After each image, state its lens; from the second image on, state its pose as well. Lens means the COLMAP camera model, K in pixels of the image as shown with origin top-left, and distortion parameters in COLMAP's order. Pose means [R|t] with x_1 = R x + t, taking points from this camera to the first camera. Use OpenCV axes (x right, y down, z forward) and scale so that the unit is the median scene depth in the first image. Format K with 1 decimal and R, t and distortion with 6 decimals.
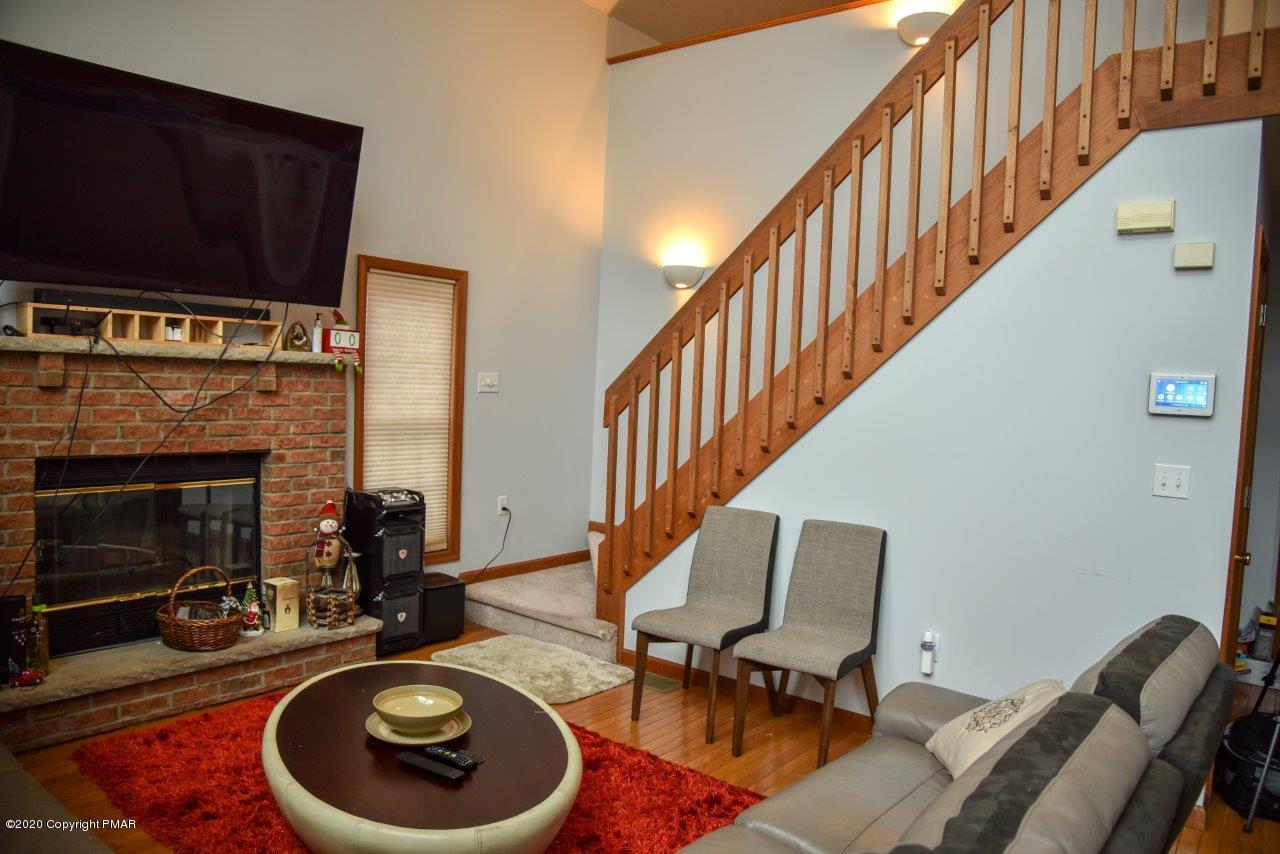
lens RADIAL K [[872.3, 0, 629.6], [0, 872.3, 432.4], [0, 0, 1]] dist [-0.102970, 0.047826]
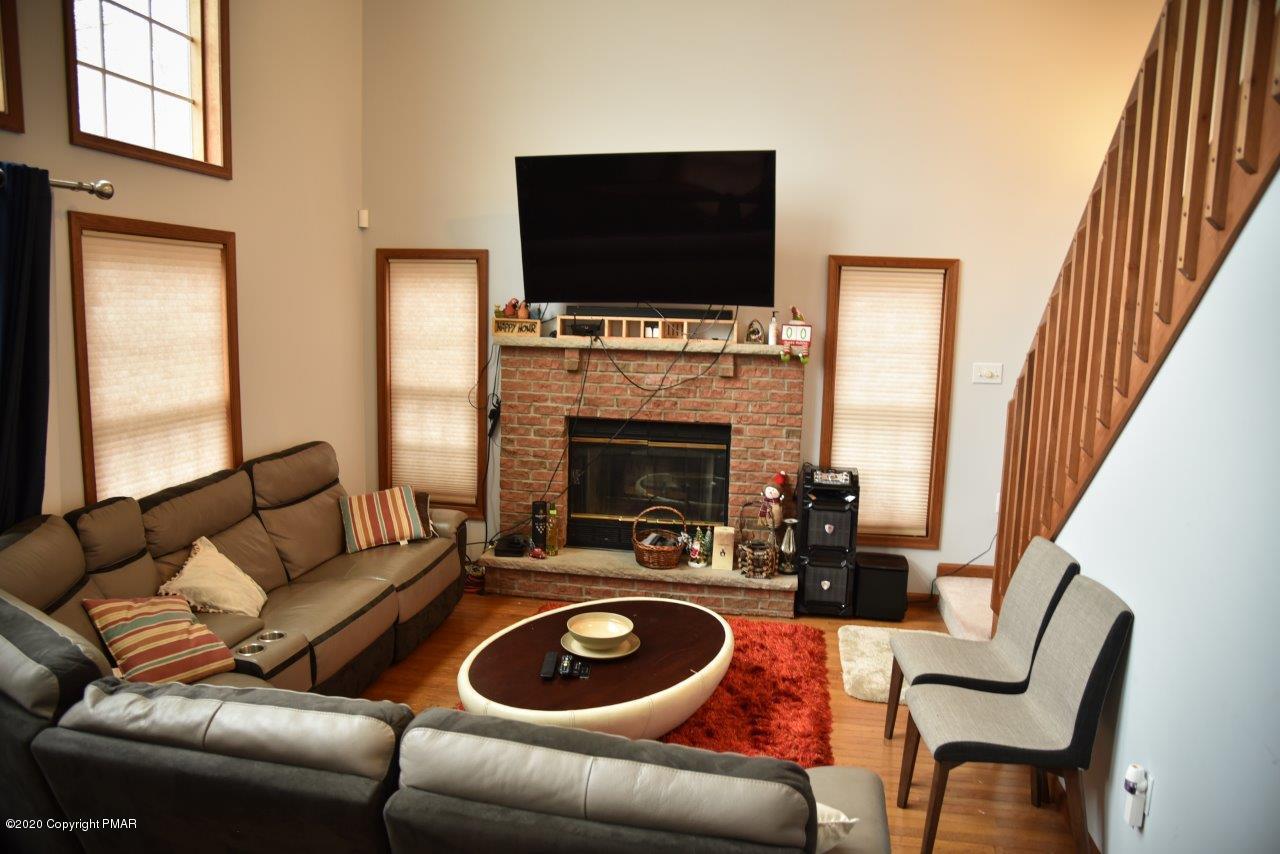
lens RADIAL K [[872.3, 0, 643.2], [0, 872.3, 426.1], [0, 0, 1]] dist [-0.102970, 0.047826]
pose [[0.494793, 0.088212, -0.864522, 0.611379], [-0.055156, 0.996017, 0.070062, -0.058213], [0.867259, 0.013018, 0.497688, 0.266383]]
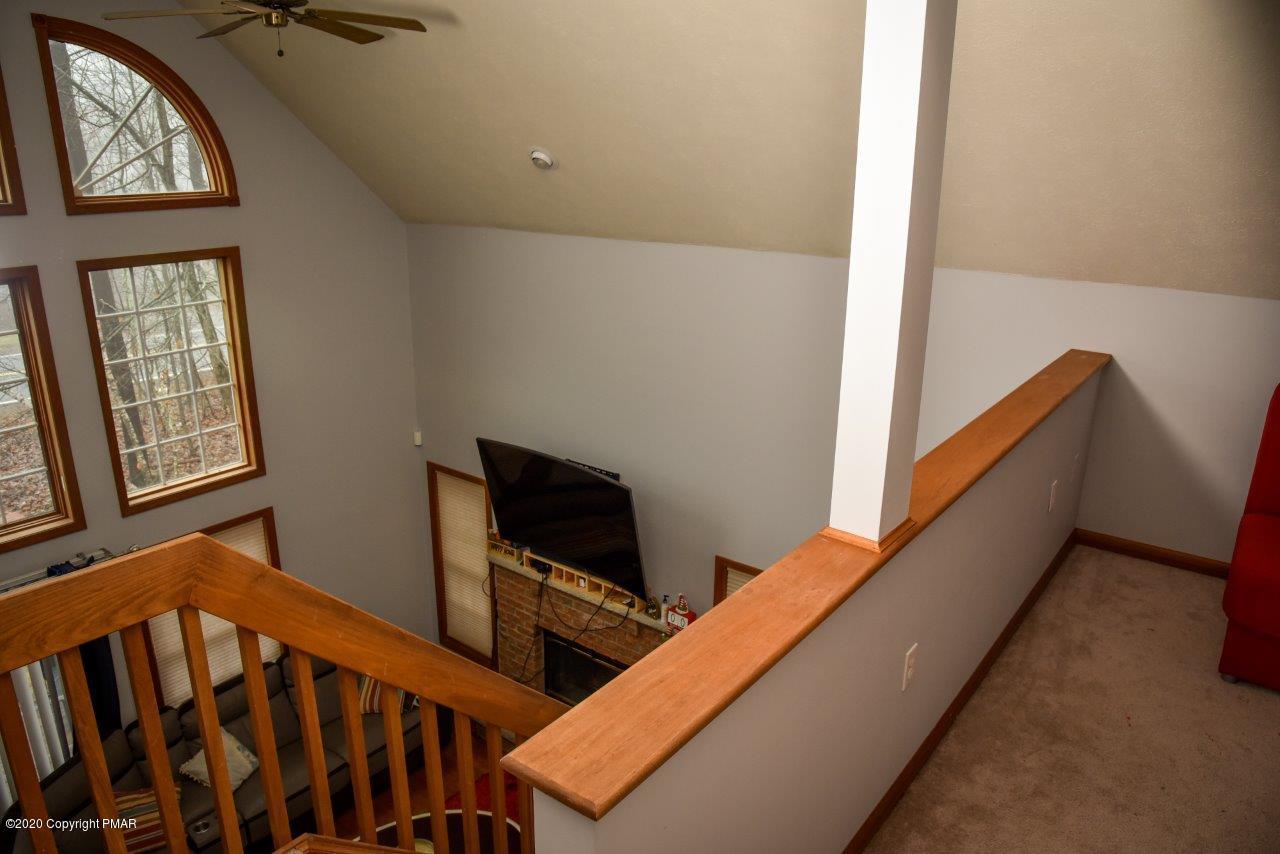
lens RADIAL K [[872.3, 0, 632.2], [0, 872.3, 434.7], [0, 0, 1]] dist [-0.102970, 0.047826]
pose [[0.008929, 0.258469, -0.965978, 0.900237], [-0.067613, 0.963962, 0.257304, -0.745663], [0.997672, 0.063015, 0.026083, 0.932387]]
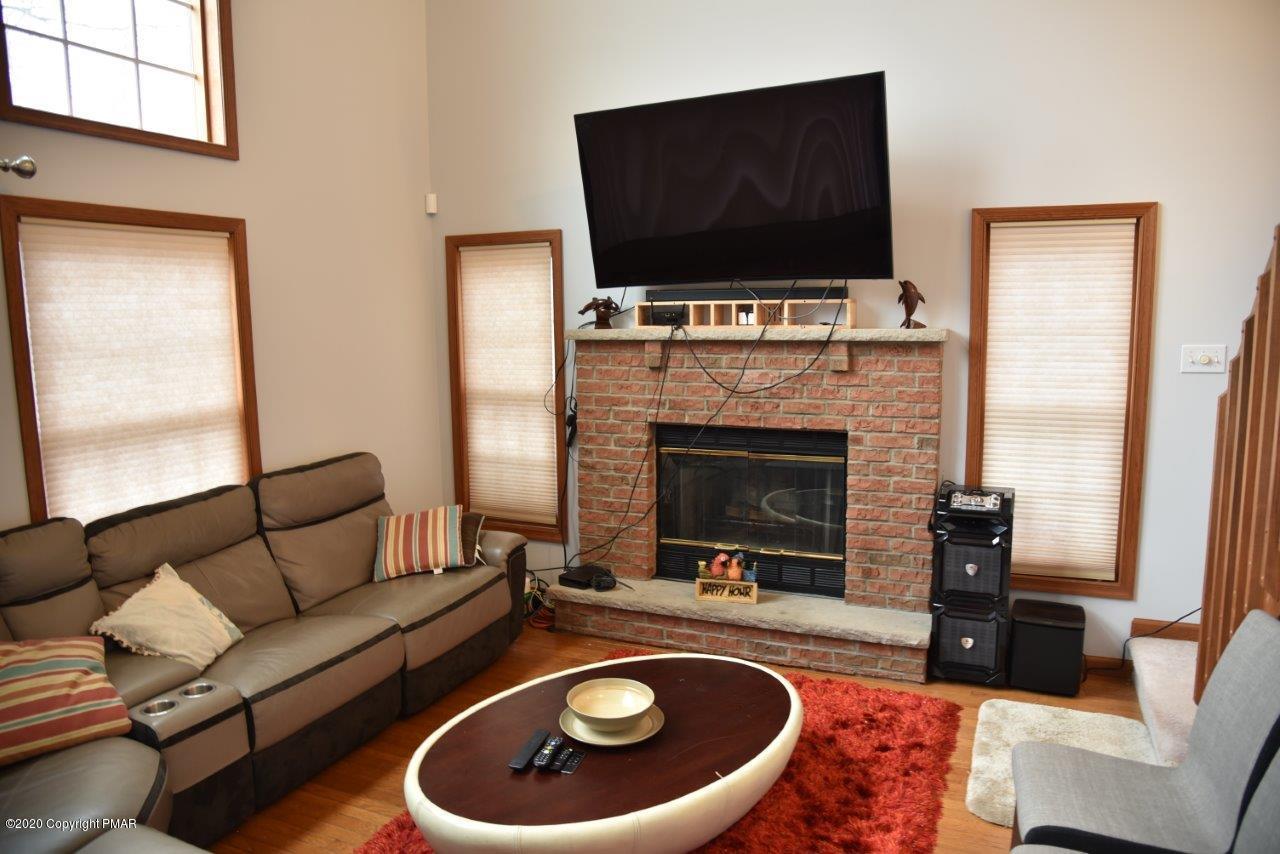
lens RADIAL K [[872.3, 0, 642.6], [0, 872.3, 428.1], [0, 0, 1]] dist [-0.102970, 0.047826]
pose [[0.263220, 0.082161, -0.961231, 0.472906], [-0.032055, 0.996562, 0.076403, -0.051176], [0.964203, 0.010701, 0.264948, 0.518151]]
